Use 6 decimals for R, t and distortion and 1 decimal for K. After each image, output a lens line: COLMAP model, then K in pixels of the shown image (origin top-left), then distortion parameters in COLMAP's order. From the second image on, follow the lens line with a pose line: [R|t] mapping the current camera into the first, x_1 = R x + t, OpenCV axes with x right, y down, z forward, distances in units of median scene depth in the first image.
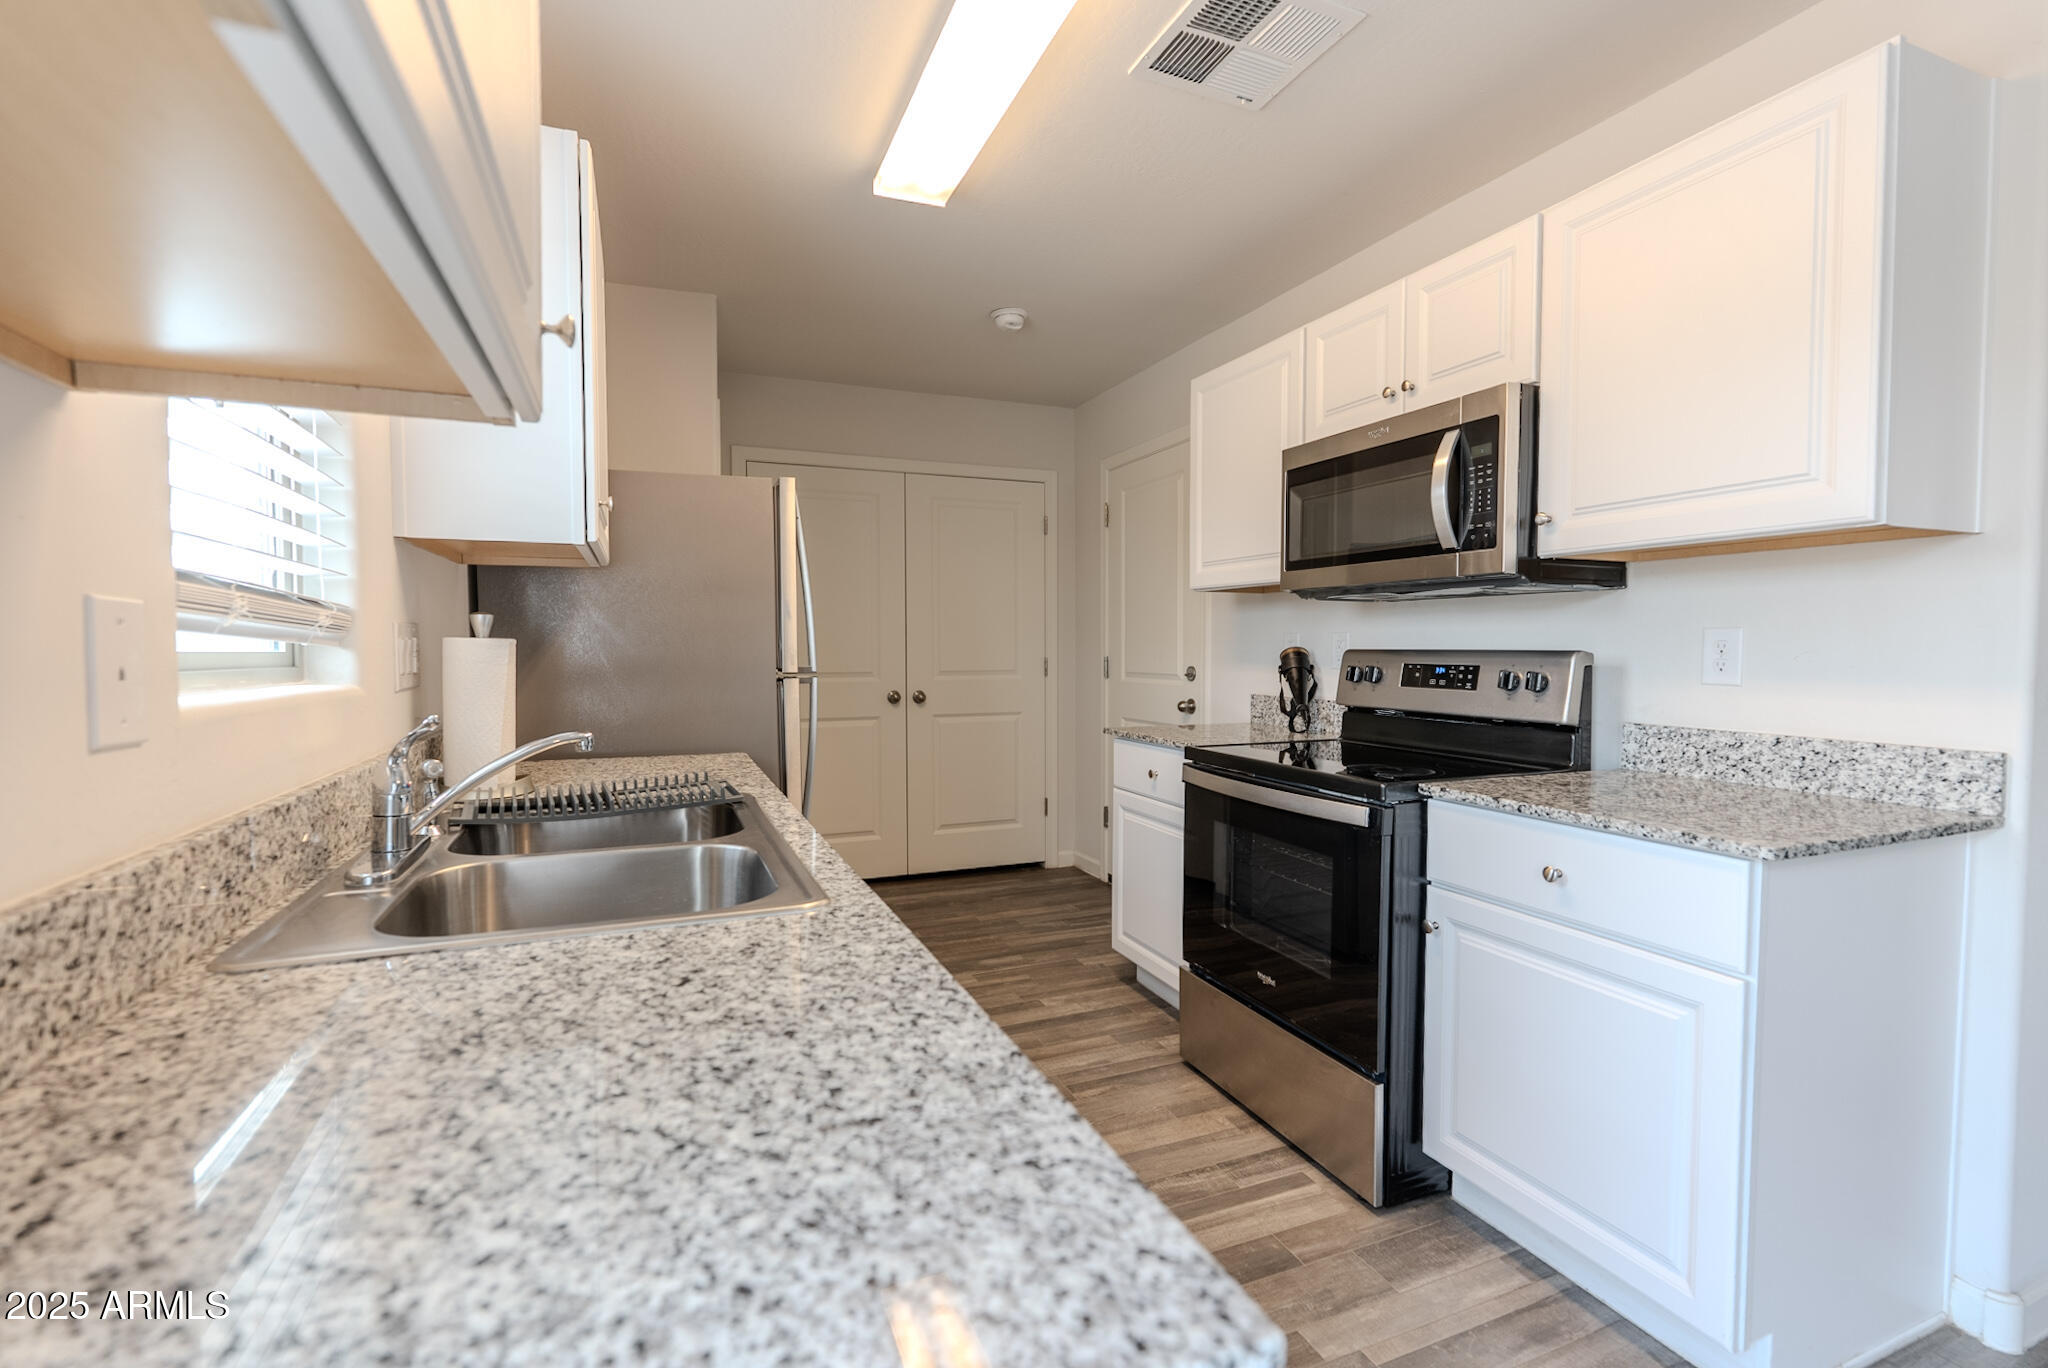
lens RADIAL K [[901.4, 0, 1022.7], [0, 901.4, 680.3], [0, 0, 1]] dist [-0.007283, 0.000471]
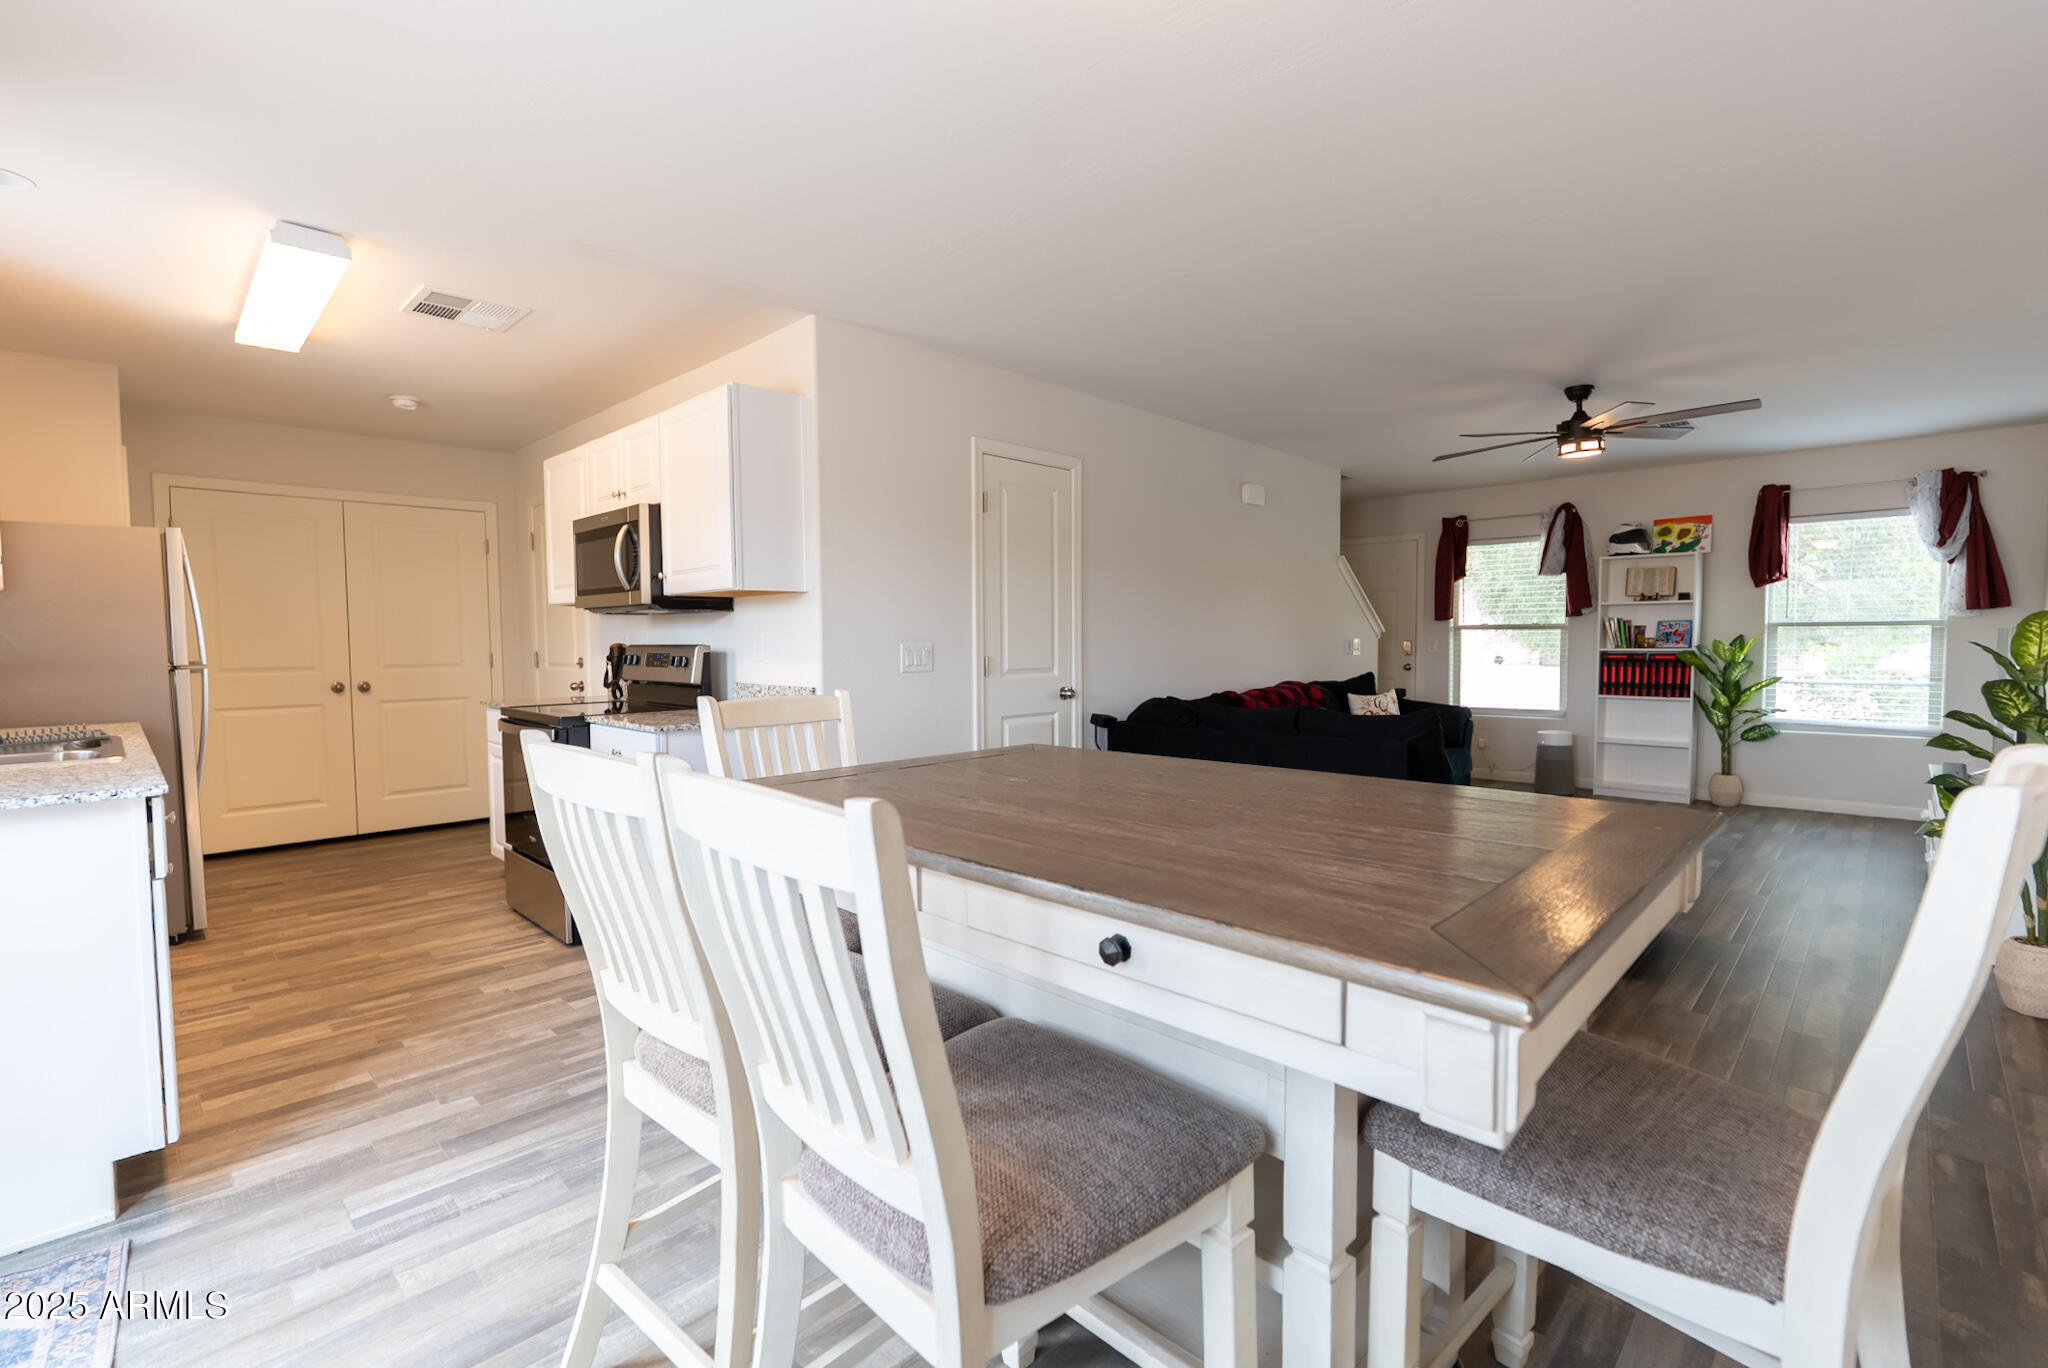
lens RADIAL K [[901.4, 0, 1022.7], [0, 901.4, 680.3], [0, 0, 1]] dist [-0.007283, 0.000471]
pose [[0.920099, -0.025822, 0.390833, 0.515573], [0.023057, 0.999665, 0.011764, 0.036441], [-0.391006, -0.001812, 0.920386, -1.027669]]
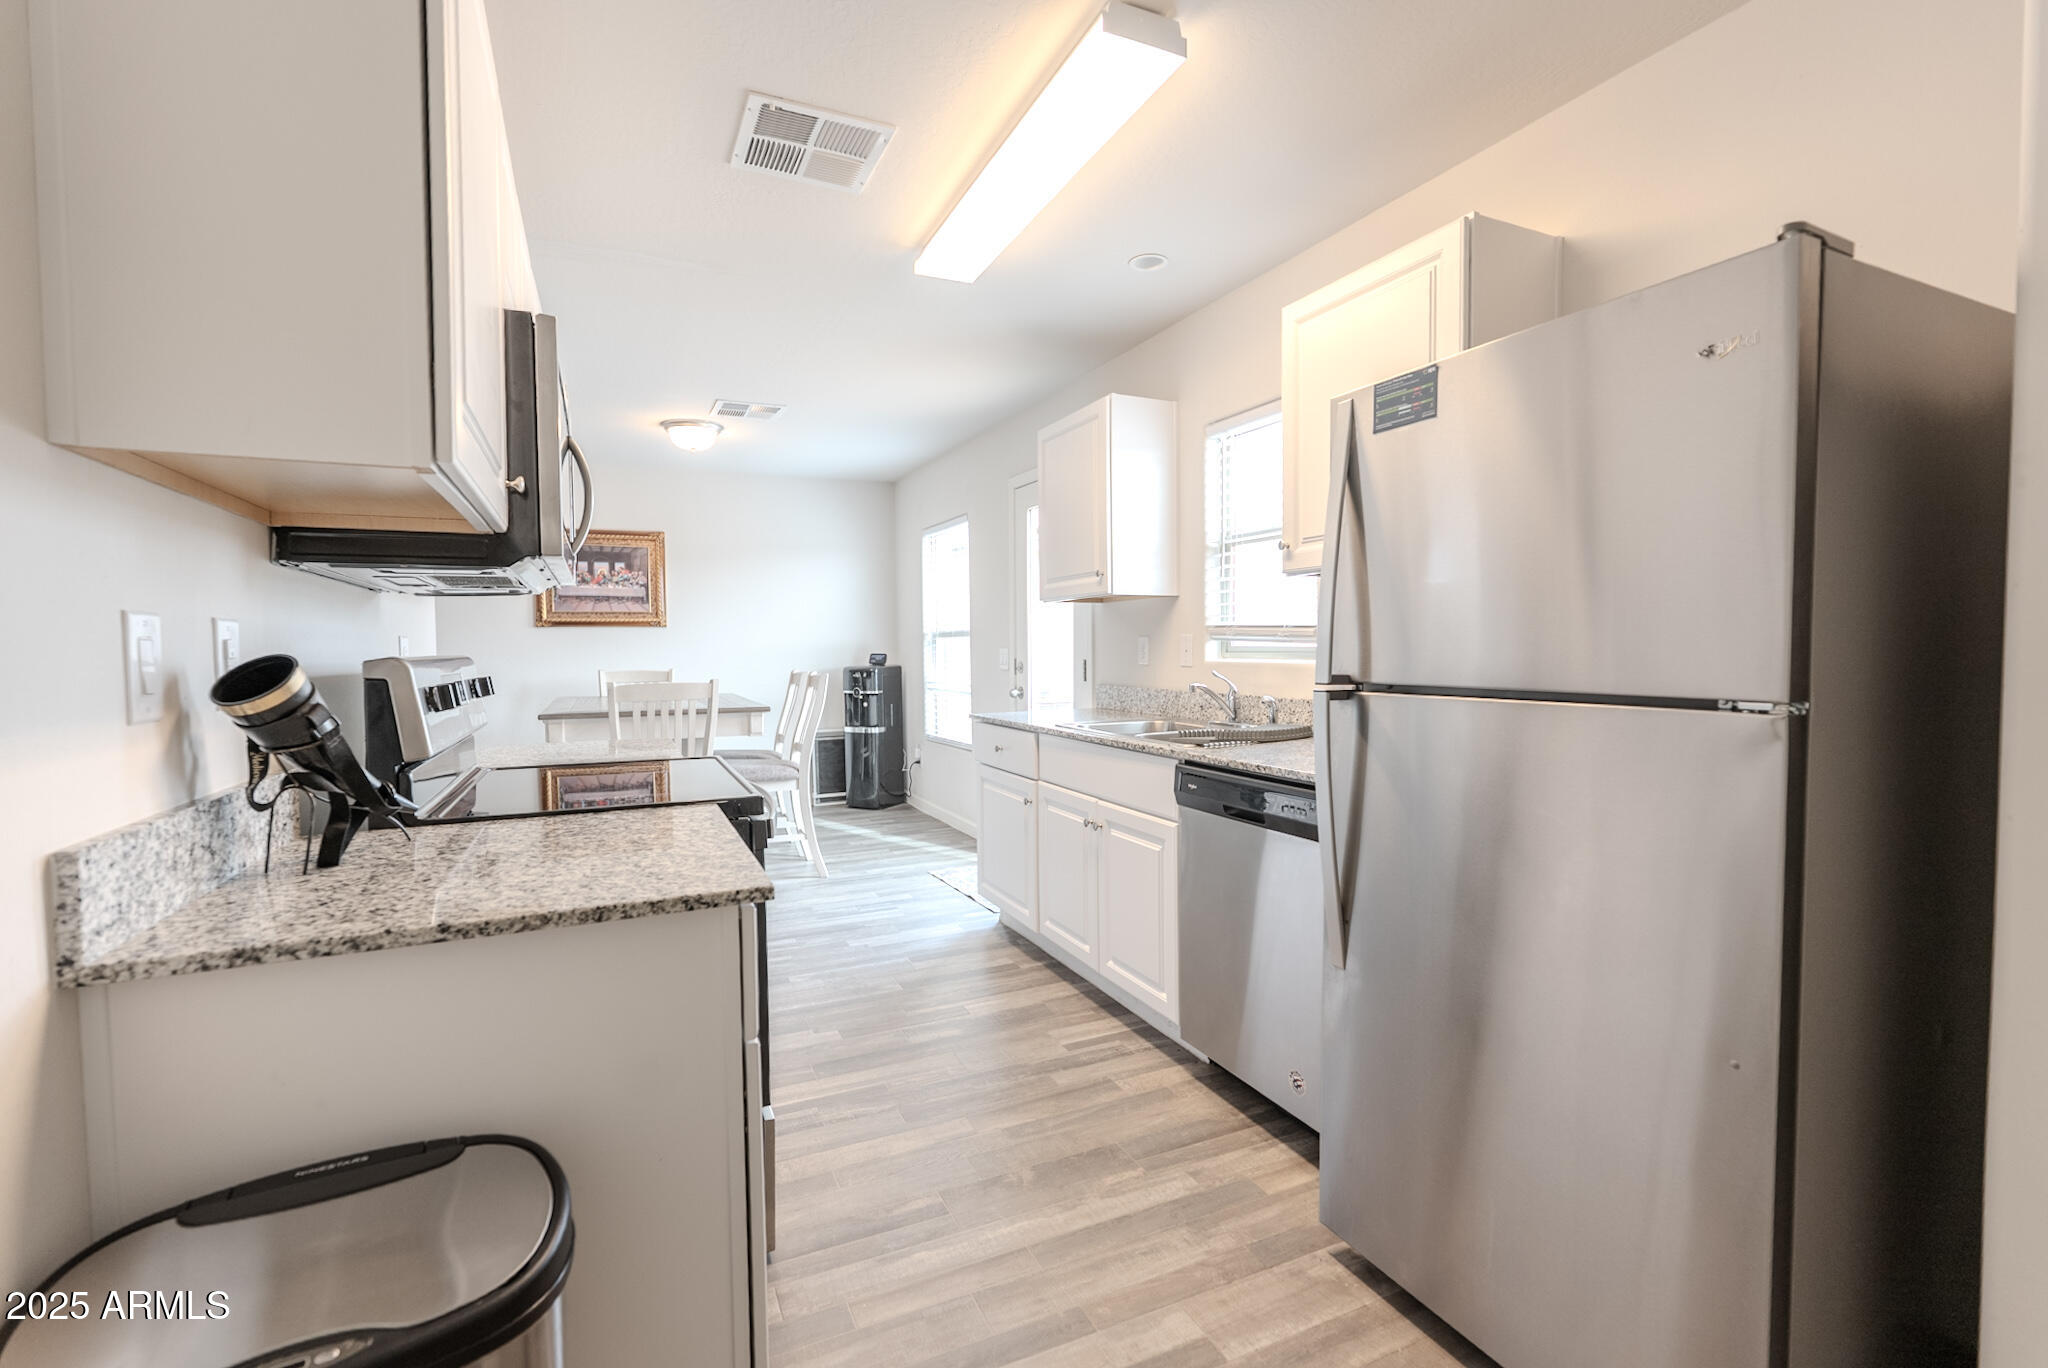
lens RADIAL K [[901.4, 0, 1022.7], [0, 901.4, 680.3], [0, 0, 1]] dist [-0.007283, 0.000471]
pose [[-0.999233, 0.007351, -0.038472, 0.014015], [0.004419, 0.997116, 0.075764, -0.081057], [0.038918, 0.075536, -0.996383, 2.129029]]
